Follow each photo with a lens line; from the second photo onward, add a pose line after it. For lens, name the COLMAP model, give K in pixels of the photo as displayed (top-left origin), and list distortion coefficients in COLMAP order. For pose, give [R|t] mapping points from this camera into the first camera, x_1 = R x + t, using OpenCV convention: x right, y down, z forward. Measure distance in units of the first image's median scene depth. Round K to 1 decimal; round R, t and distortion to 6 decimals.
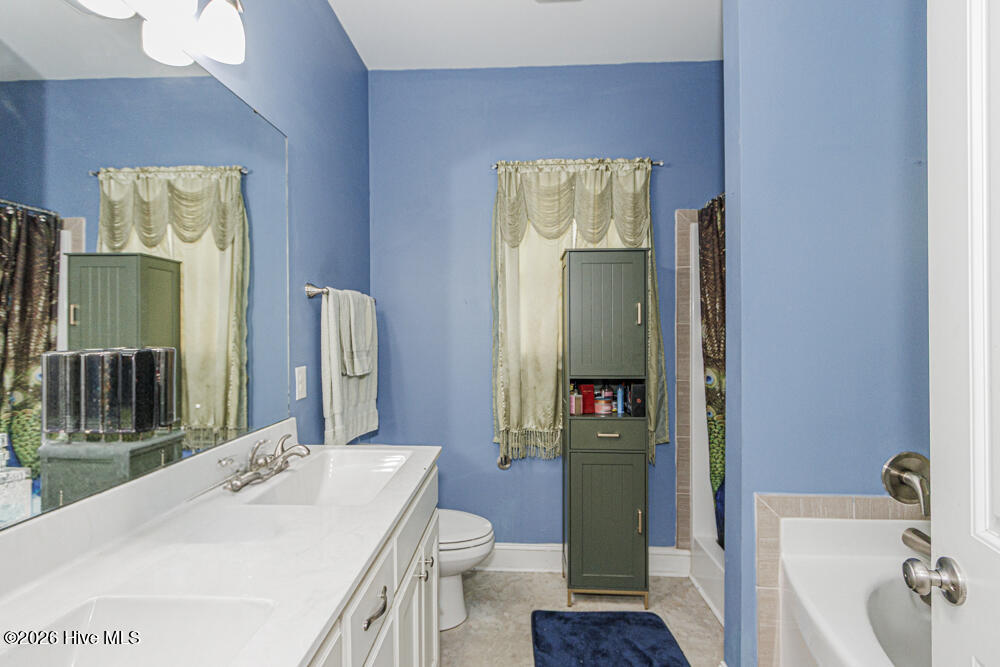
lens RADIAL K [[474.7, 0, 500.2], [0, 474.7, 329.7], [0, 0, 1]] dist [-0.001445, -0.000688]
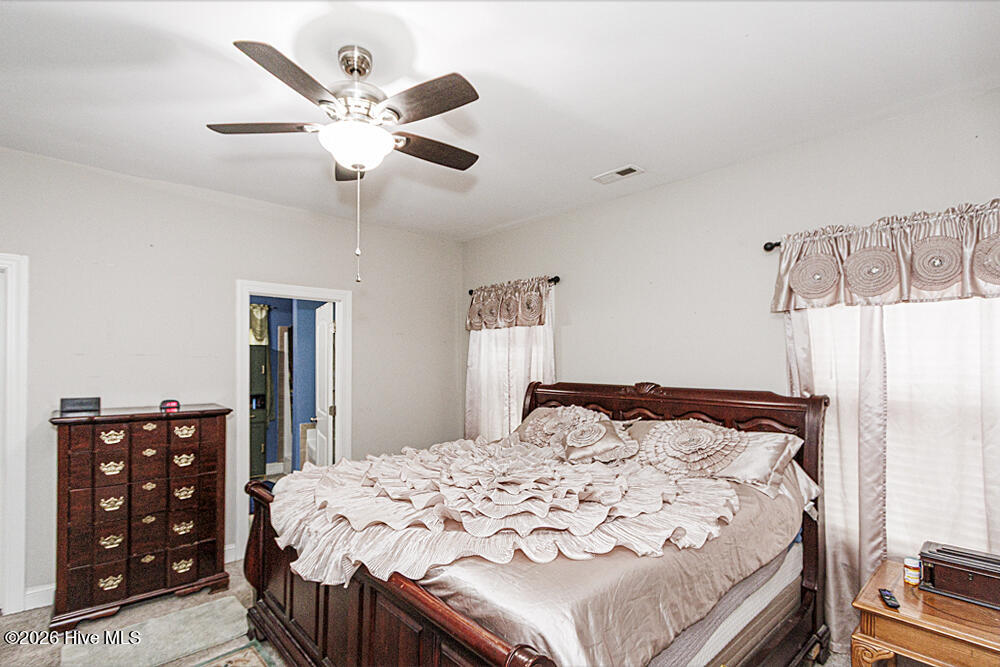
lens RADIAL K [[474.7, 0, 500.8], [0, 474.7, 353.9], [0, 0, 1]] dist [-0.001445, -0.000688]
pose [[0.715910, 0.011500, 0.698098, -0.539142], [-0.002047, 0.999895, -0.014372, -0.075605], [-0.698190, 0.008860, 0.715858, -1.614306]]
